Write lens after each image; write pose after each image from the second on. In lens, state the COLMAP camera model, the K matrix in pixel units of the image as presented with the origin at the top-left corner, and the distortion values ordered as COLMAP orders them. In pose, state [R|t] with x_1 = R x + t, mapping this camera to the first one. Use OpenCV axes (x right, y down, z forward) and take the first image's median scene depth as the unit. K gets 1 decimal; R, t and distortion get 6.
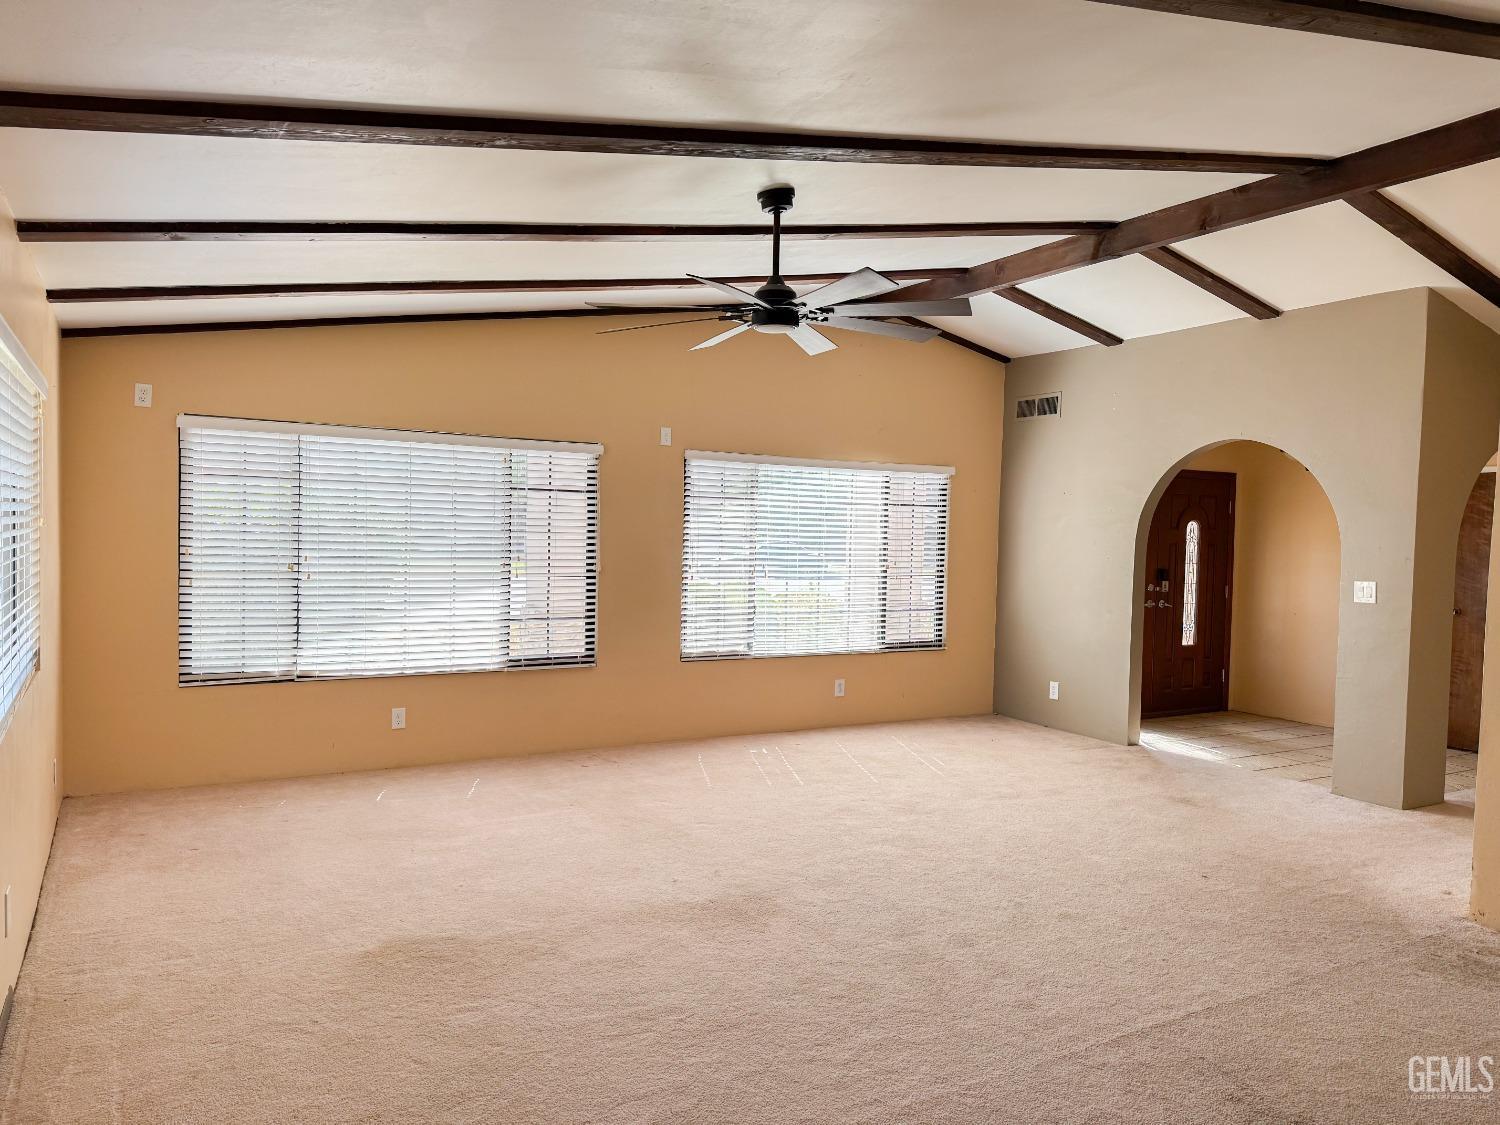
lens RADIAL K [[1049.5, 0, 752.4], [0, 1049.5, 555.4], [0, 0, 1]] dist [0.089537, -0.134435]
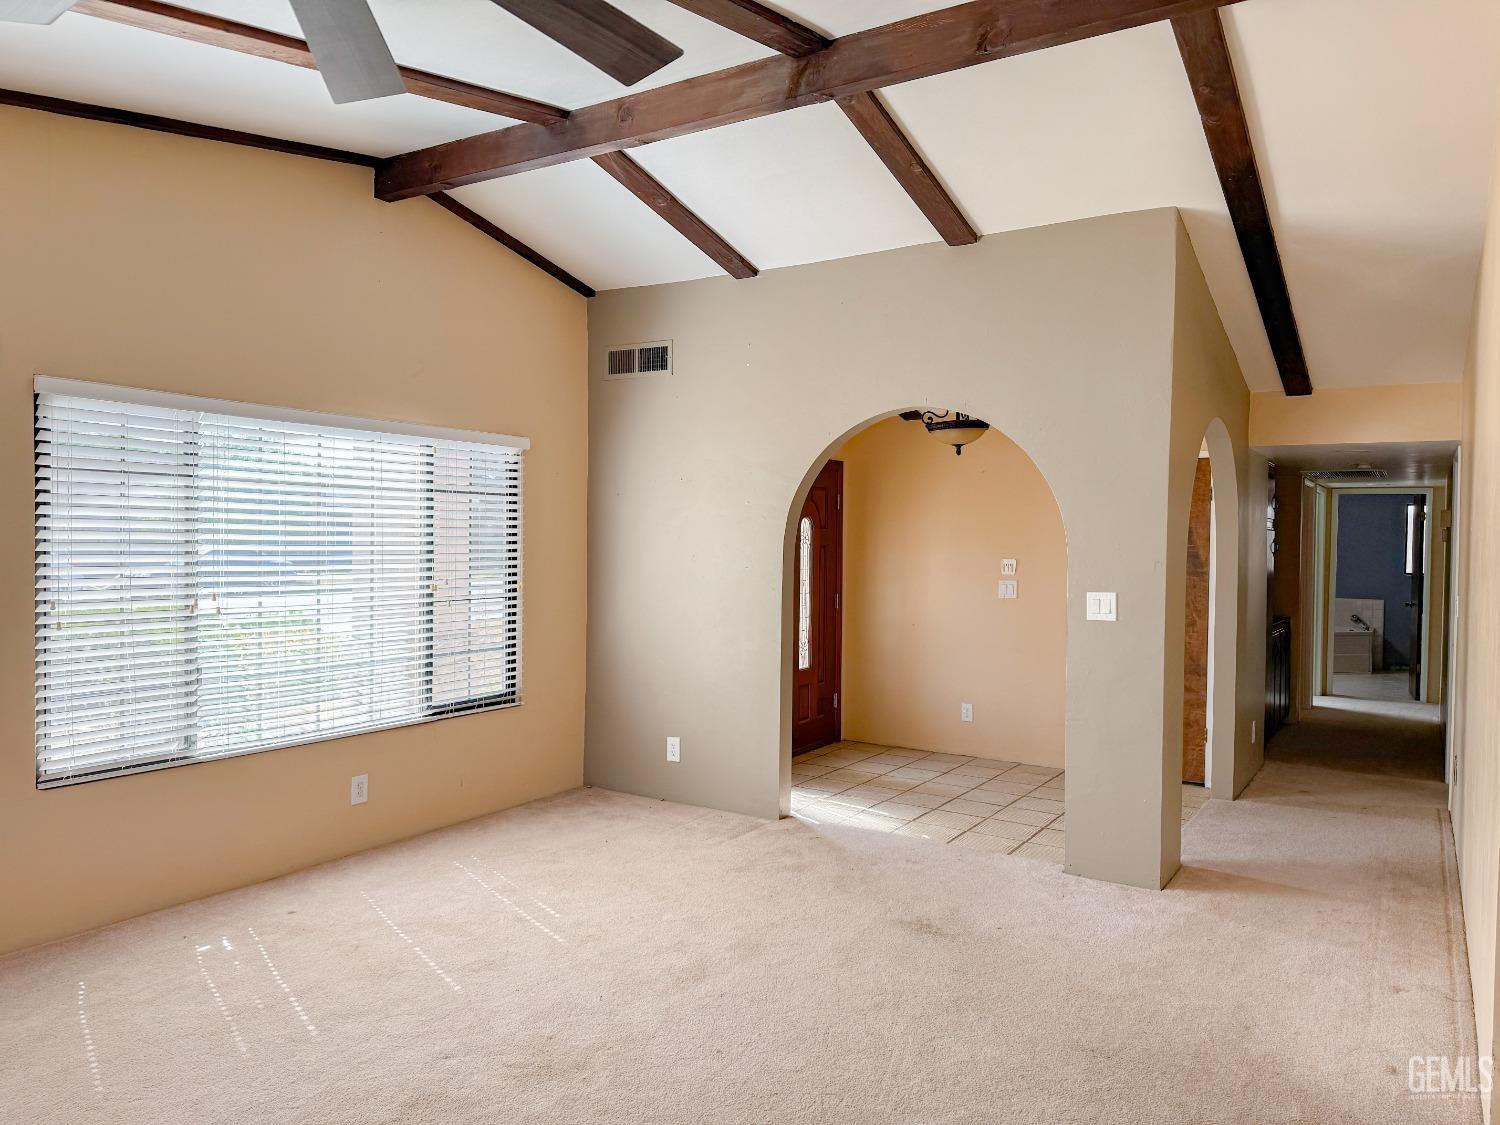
lens RADIAL K [[1036.2, 0, 754.3], [0, 1036.2, 566.4], [0, 0, 1]] dist [0.092298, -0.126522]
pose [[0.882666, -0.024169, 0.469378, 0.001878], [0.019764, 0.999702, 0.014311, -0.007611], [-0.469584, -0.003355, 0.882881, 0.345346]]
